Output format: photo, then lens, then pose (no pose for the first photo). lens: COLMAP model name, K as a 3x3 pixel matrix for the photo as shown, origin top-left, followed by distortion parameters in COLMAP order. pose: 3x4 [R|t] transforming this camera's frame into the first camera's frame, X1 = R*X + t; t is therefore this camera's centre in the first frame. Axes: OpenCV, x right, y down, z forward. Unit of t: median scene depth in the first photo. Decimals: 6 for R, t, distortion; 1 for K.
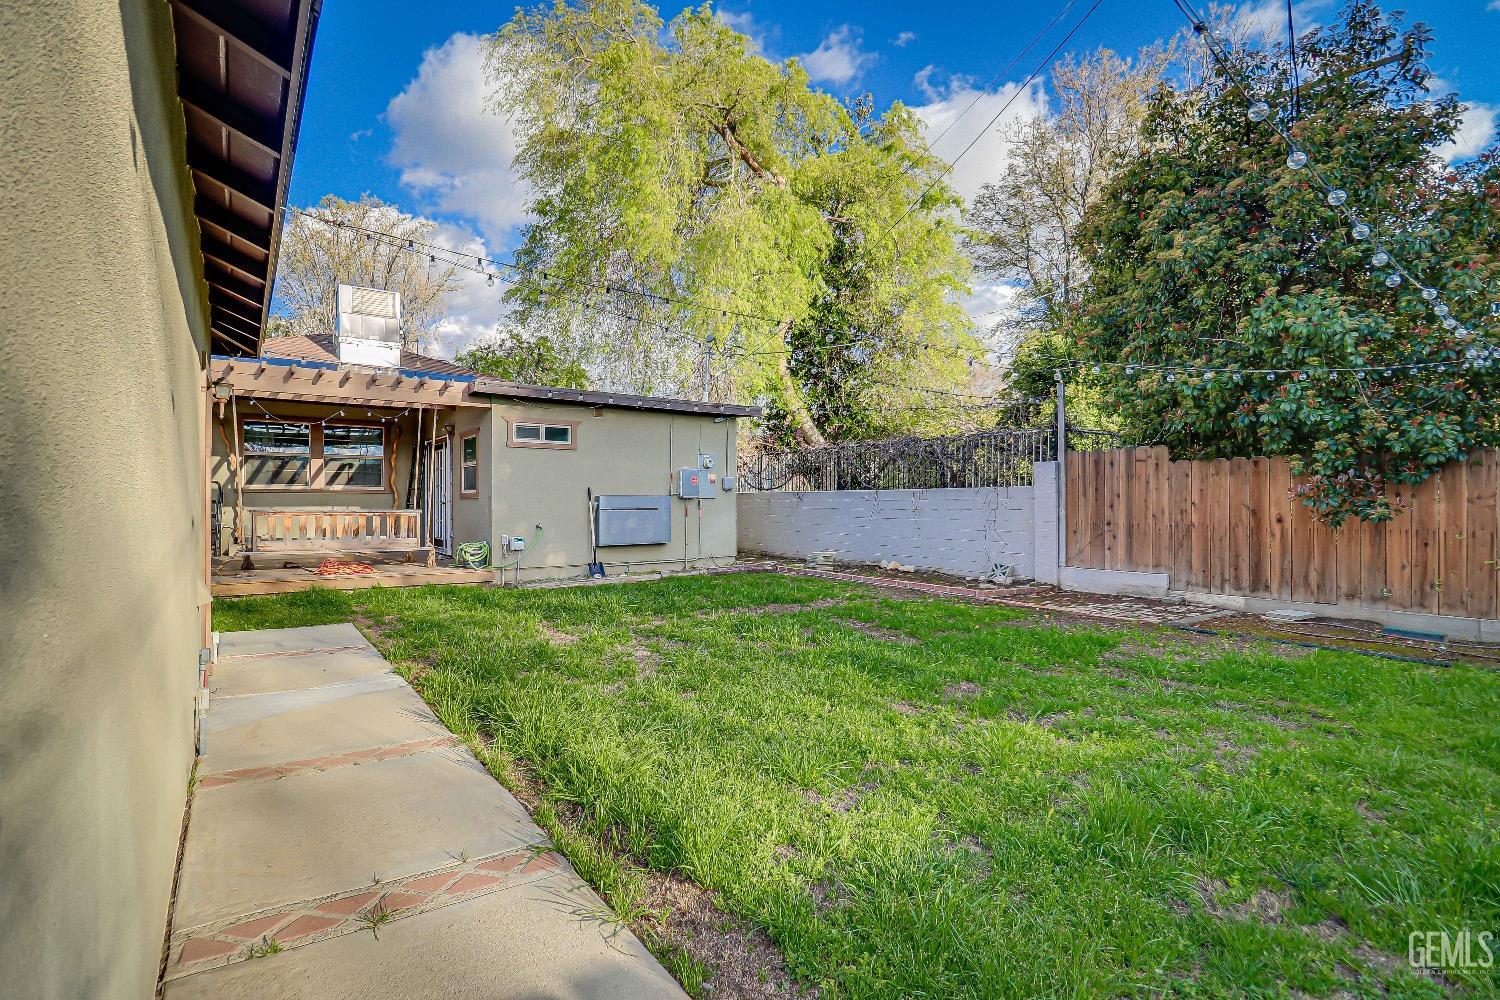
lens RADIAL K [[728.1, 0, 734.0], [0, 728.1, 529.1], [0, 0, 1]] dist [-0.021512, -0.000446]
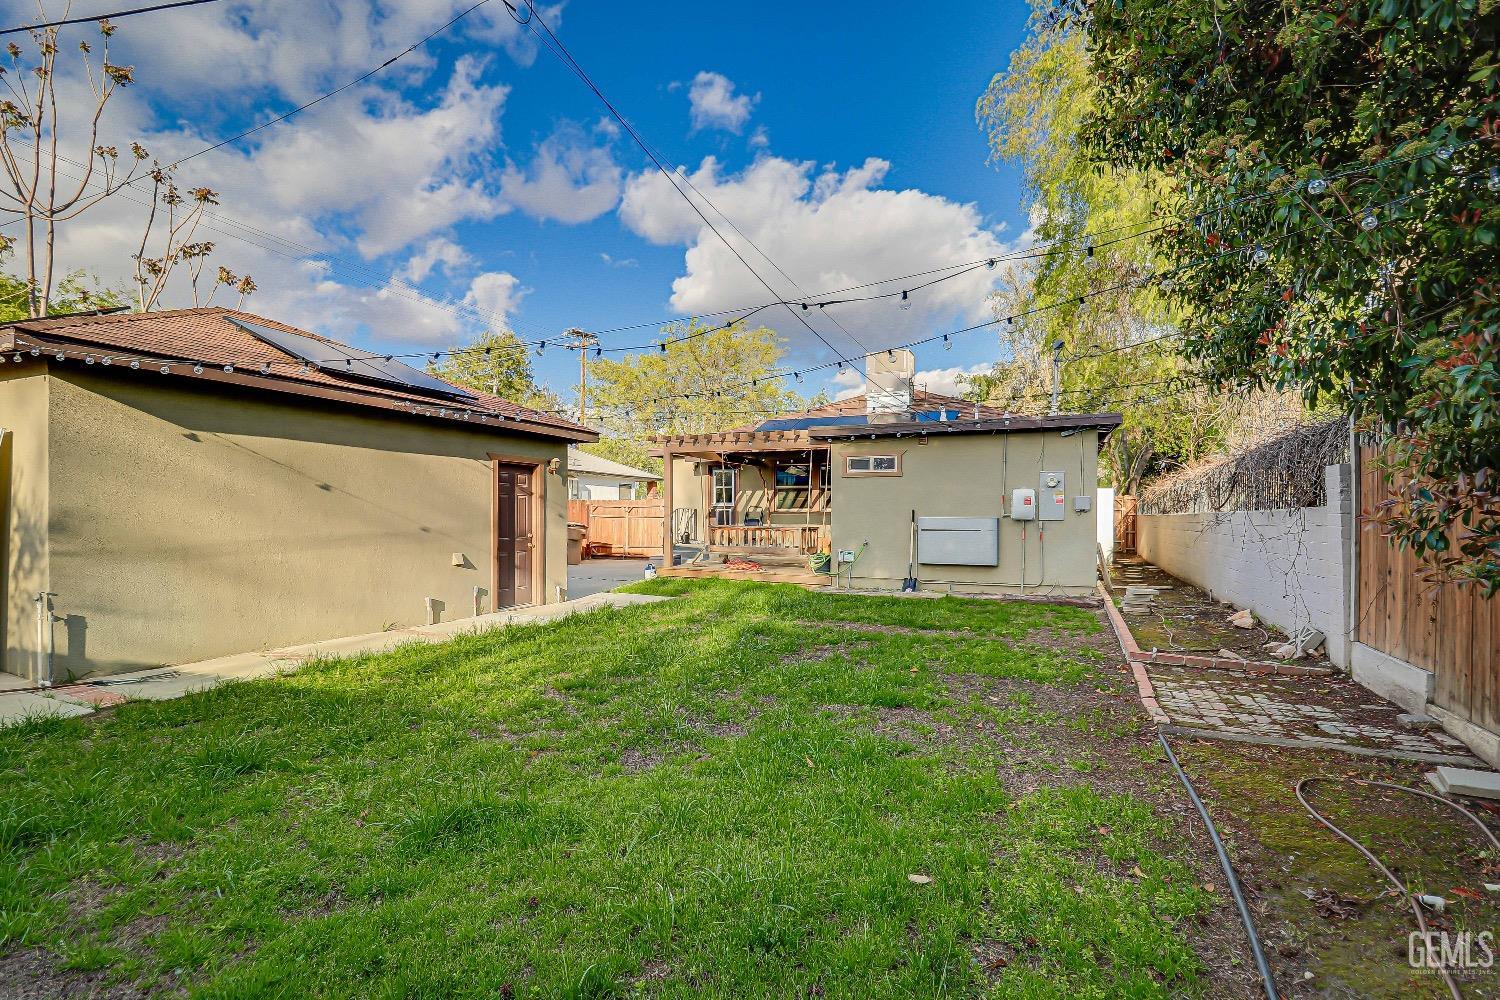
lens RADIAL K [[696.5, 0, 750.9], [0, 696.5, 513.7], [0, 0, 1]] dist [-0.001087, -0.012961]
pose [[0.497458, -0.002020, -0.867486, 0.672575], [-0.042196, 0.998757, -0.026523, -0.014124], [0.866461, 0.049798, 0.496754, 0.298662]]
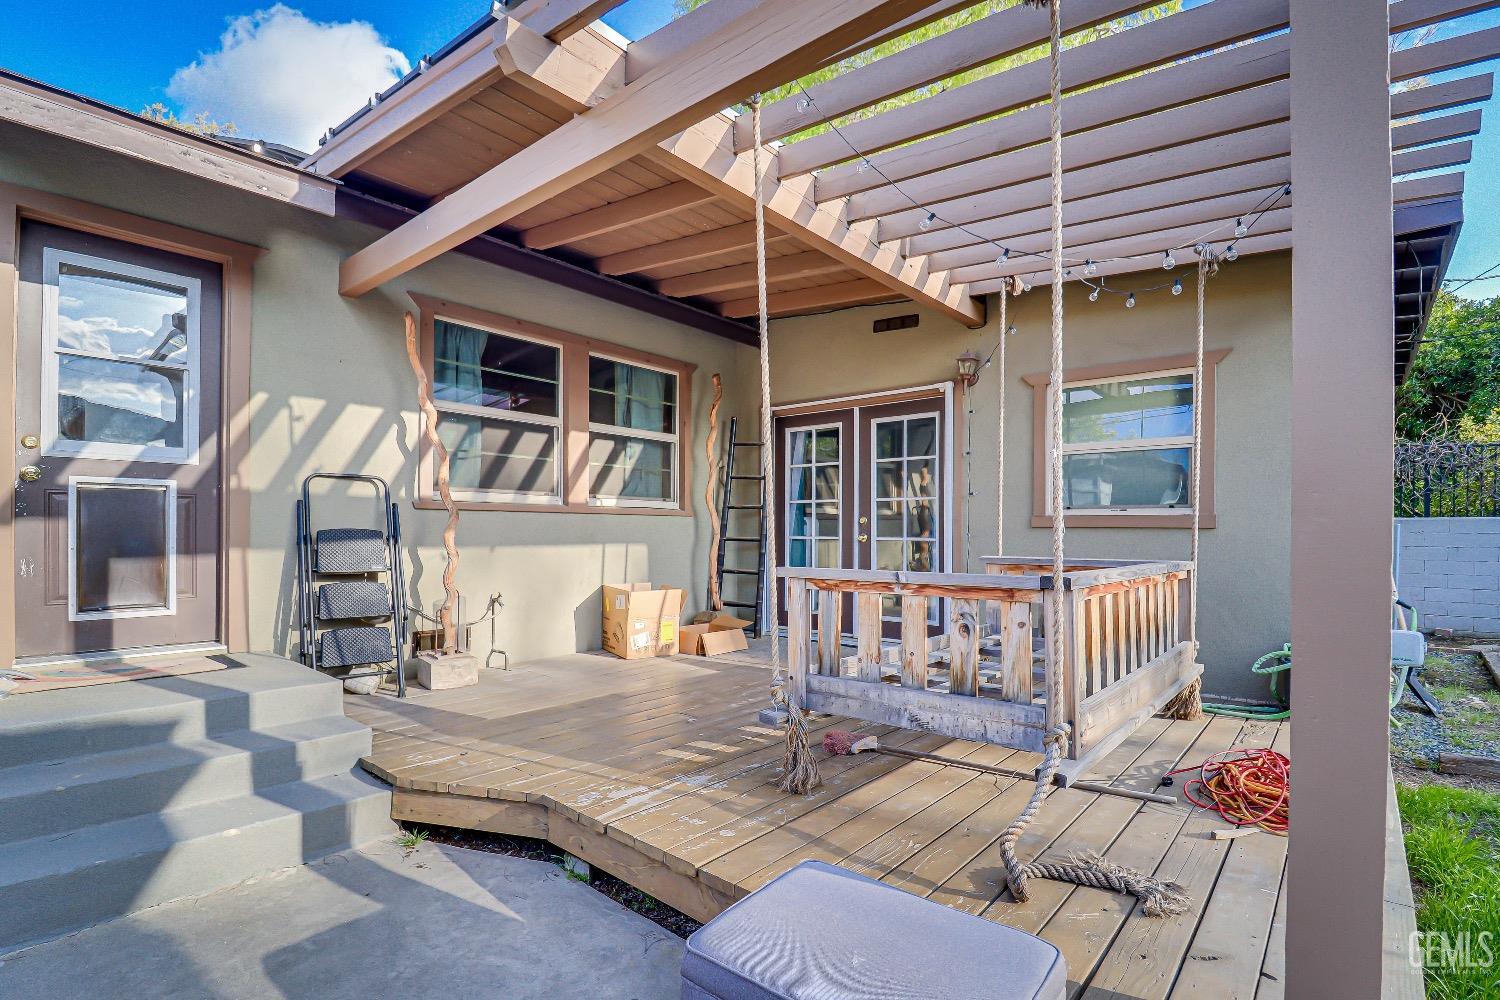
lens RADIAL K [[728.1, 0, 734.0], [0, 728.1, 529.1], [0, 0, 1]] dist [-0.021512, -0.000446]
pose [[0.971875, 0.003679, 0.235470, -0.762560], [0.005825, 0.999196, -0.039655, -0.030893], [-0.235427, 0.039911, 0.971072, 0.740854]]
